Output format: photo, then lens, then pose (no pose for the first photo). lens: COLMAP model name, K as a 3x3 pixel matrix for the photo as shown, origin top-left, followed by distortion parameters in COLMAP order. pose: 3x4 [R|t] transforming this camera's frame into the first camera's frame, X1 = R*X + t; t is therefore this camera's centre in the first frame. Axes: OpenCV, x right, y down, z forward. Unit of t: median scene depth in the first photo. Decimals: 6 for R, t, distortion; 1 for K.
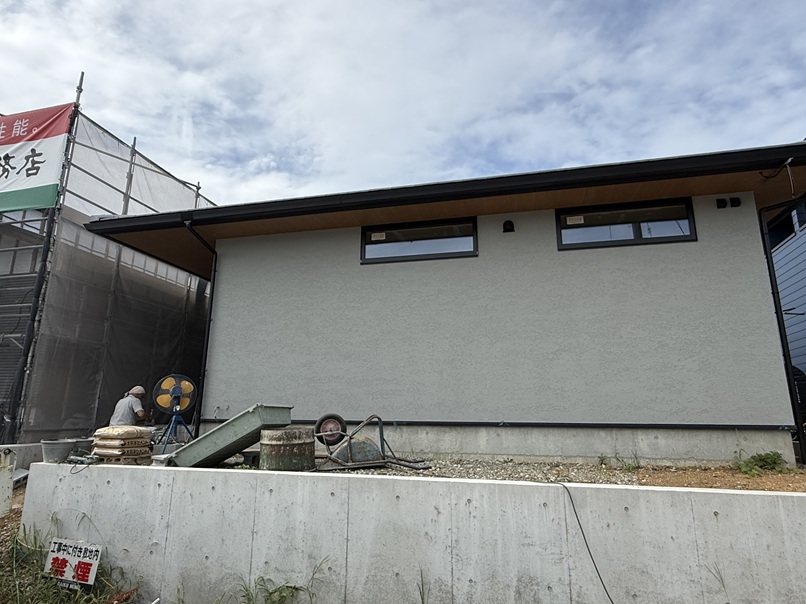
lens RADIAL K [[480.4, 0, 400.9], [0, 480.4, 299.9], [0, 0, 1]] dist [-0.003467, 0.003764]
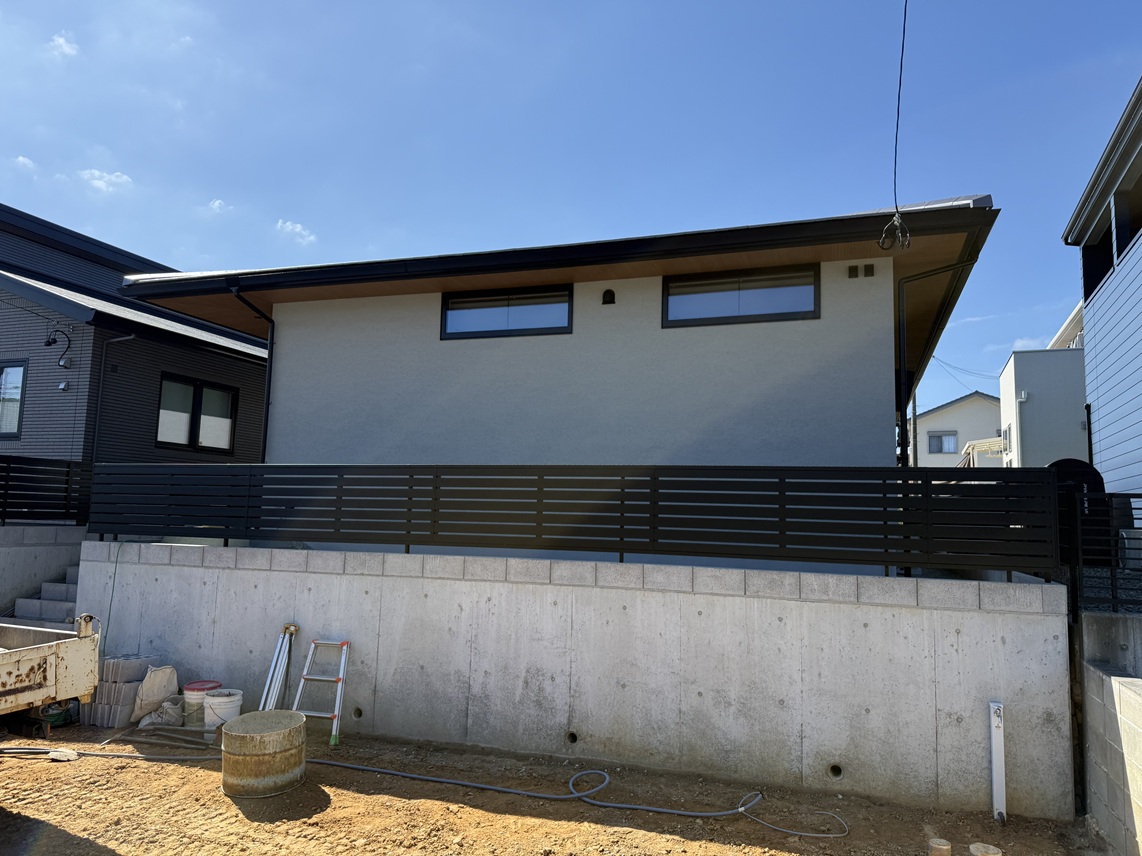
lens RADIAL K [[799.0, 0, 571.0], [0, 799.0, 422.4], [0, 0, 1]] dist [0.142019, -0.241048]
pose [[0.995965, 0.007513, -0.089429, 0.400963], [0.002695, 0.993536, 0.113485, -0.133662], [0.089704, -0.113268, 0.989507, -0.562146]]
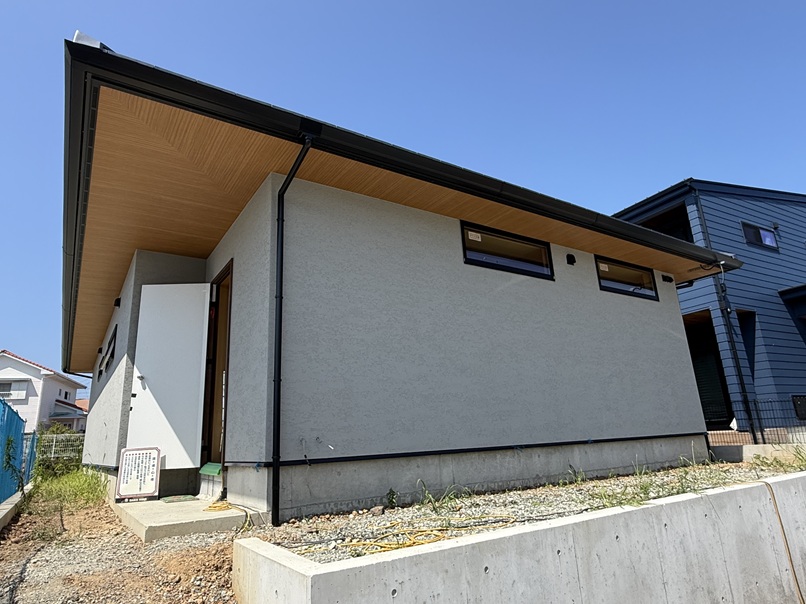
lens RADIAL K [[495.0, 0, 401.6], [0, 495.0, 303.5], [0, 0, 1]] dist [-0.000876, 0.001862]
pose [[0.675364, 0.157387, 0.720495, -1.173239], [-0.114561, 0.987492, -0.108326, 0.157476], [-0.728533, -0.009381, 0.684947, 0.712588]]
